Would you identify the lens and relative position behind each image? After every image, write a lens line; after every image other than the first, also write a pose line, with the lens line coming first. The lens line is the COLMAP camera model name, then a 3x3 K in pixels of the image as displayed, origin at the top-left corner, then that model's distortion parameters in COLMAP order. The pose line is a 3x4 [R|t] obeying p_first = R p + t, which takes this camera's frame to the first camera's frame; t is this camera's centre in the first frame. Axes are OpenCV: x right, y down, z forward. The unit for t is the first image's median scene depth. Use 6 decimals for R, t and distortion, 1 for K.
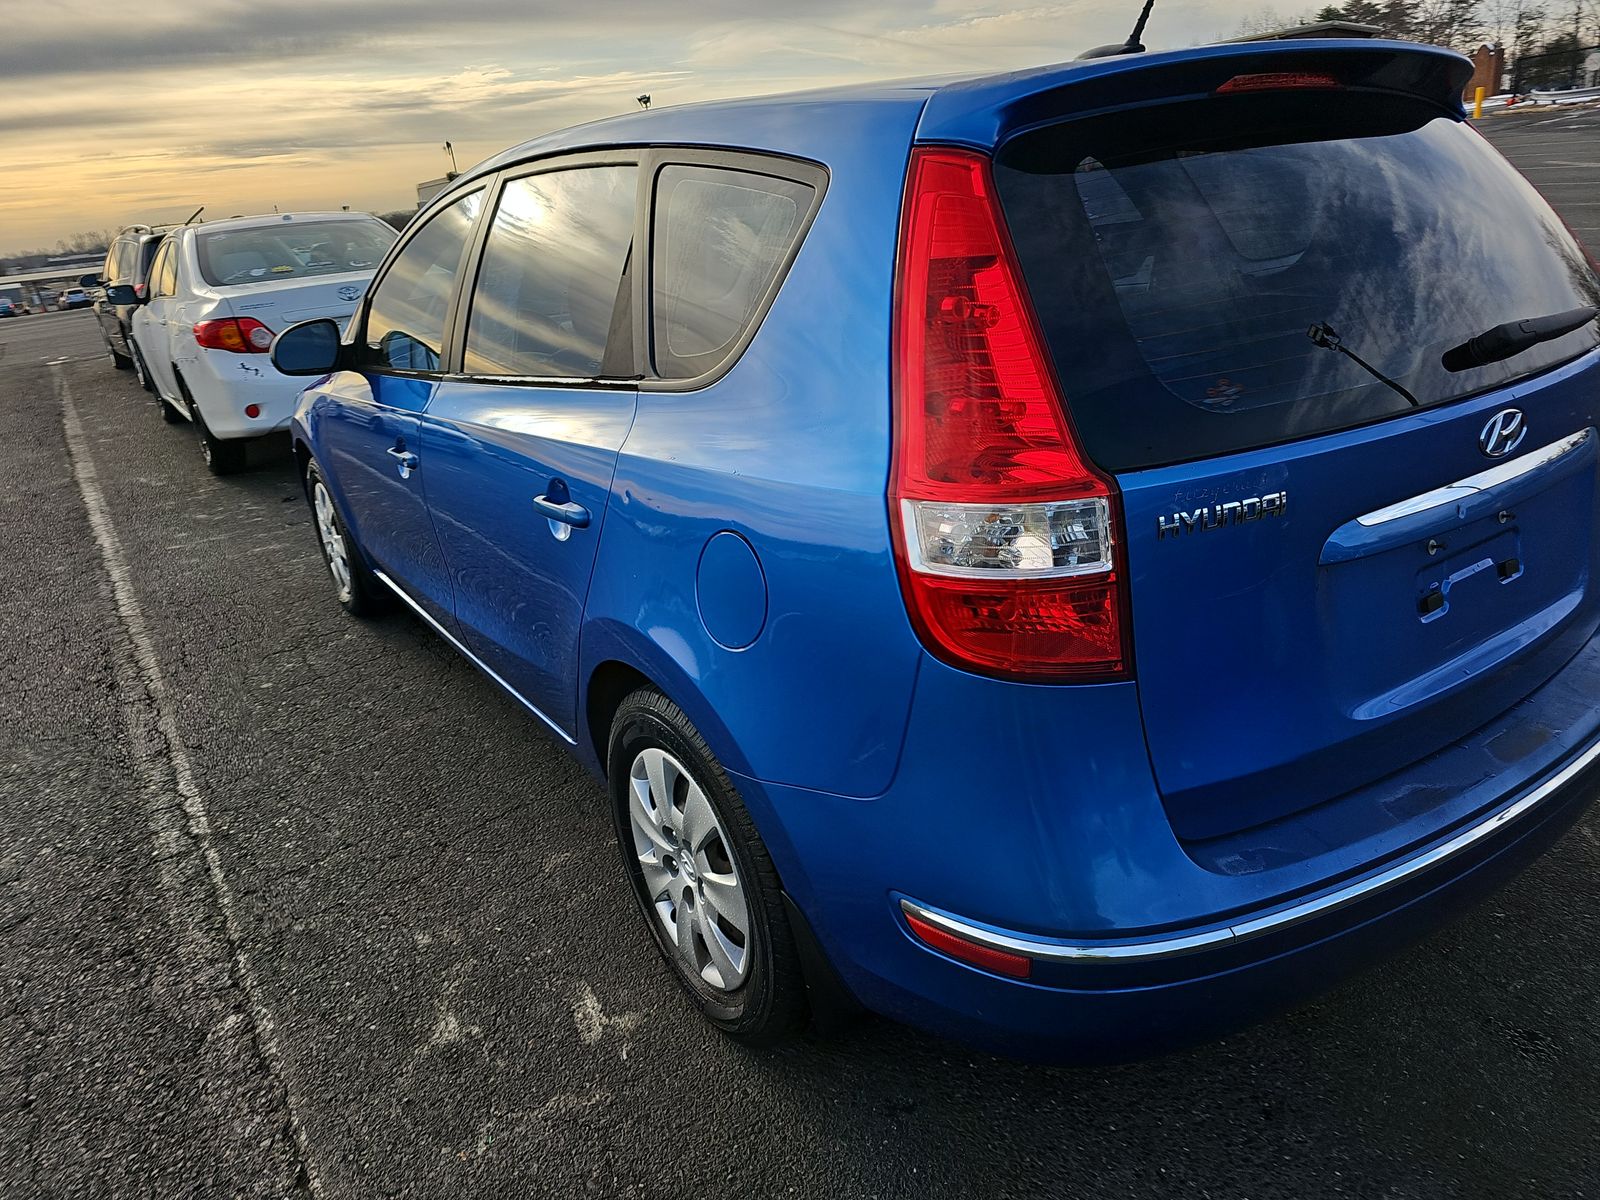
lens RADIAL K [[1087.3, 0, 800.0], [0, 1087.3, 600.0], [0, 0, 1]] dist [0.042614, -0.034668]
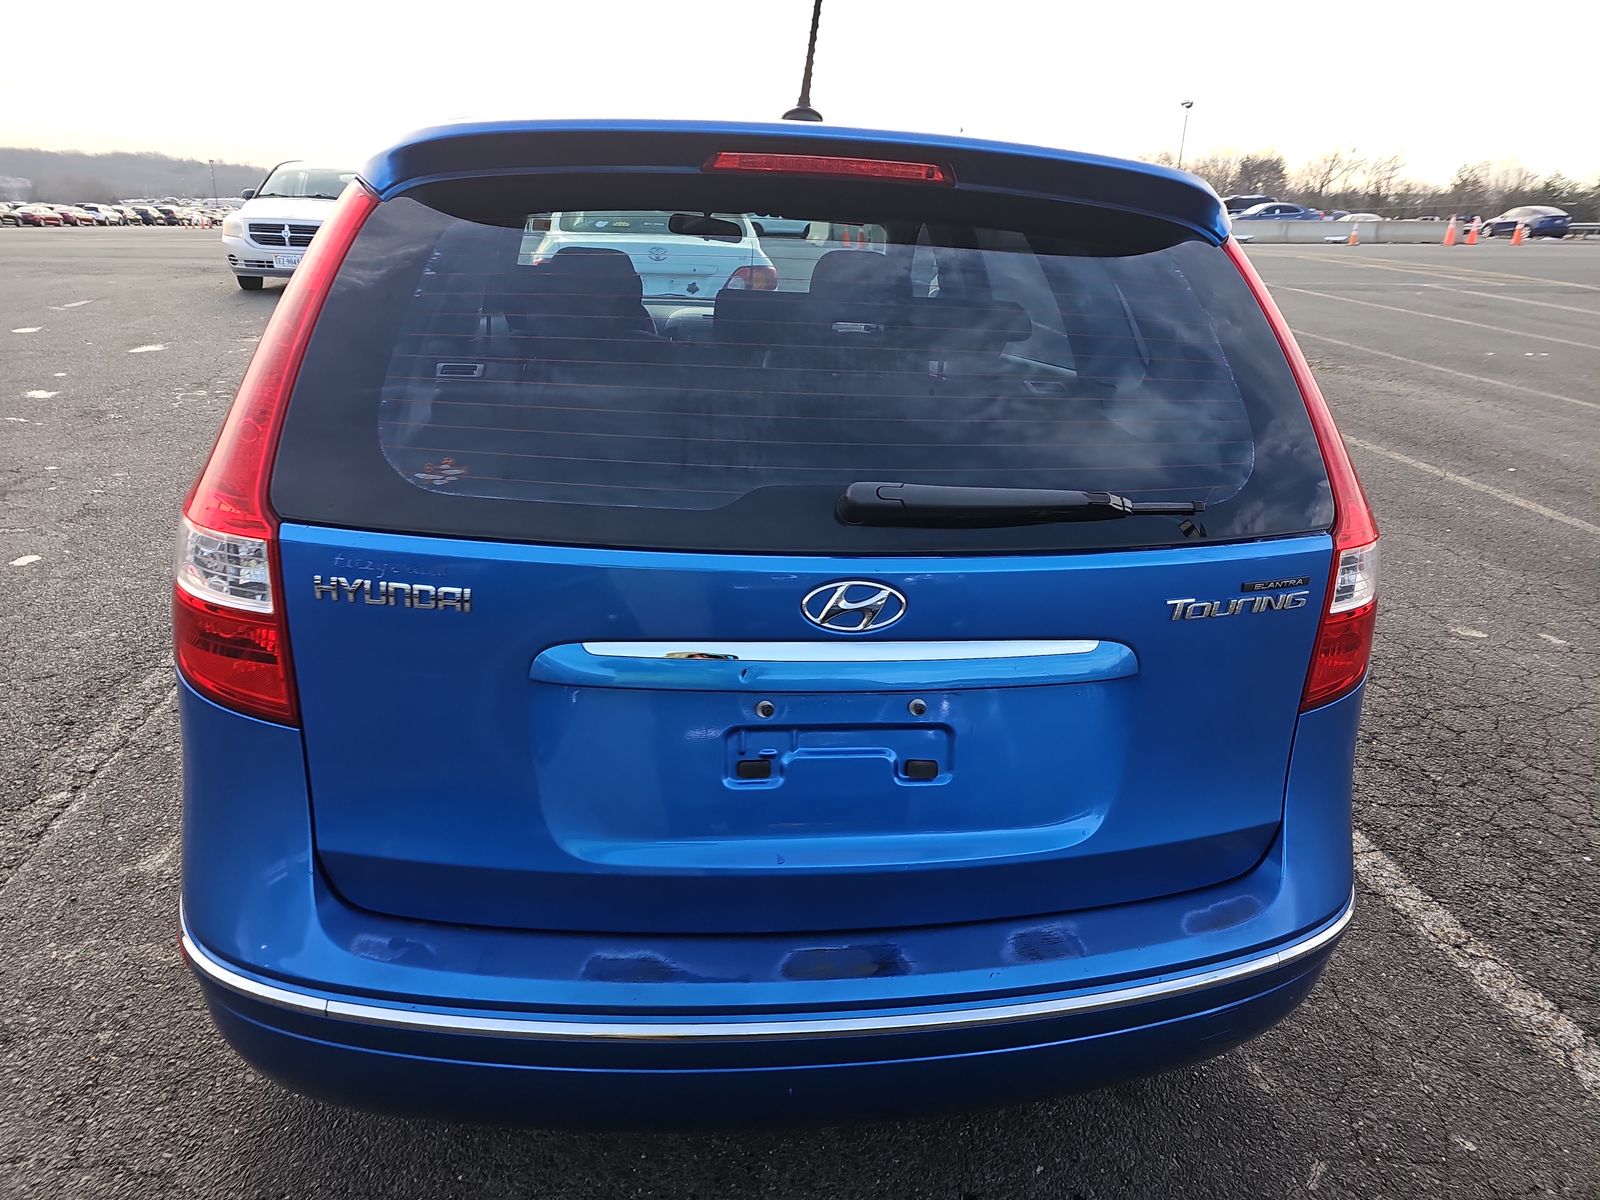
lens RADIAL K [[1087.3, 0, 800.0], [0, 1087.3, 600.0], [0, 0, 1]] dist [0.042614, -0.034668]
pose [[0.884978, 0.274242, -0.376306, 1.000169], [-0.273017, 0.960274, 0.057754, -0.211066], [0.377195, 0.051627, 0.924694, 0.219418]]
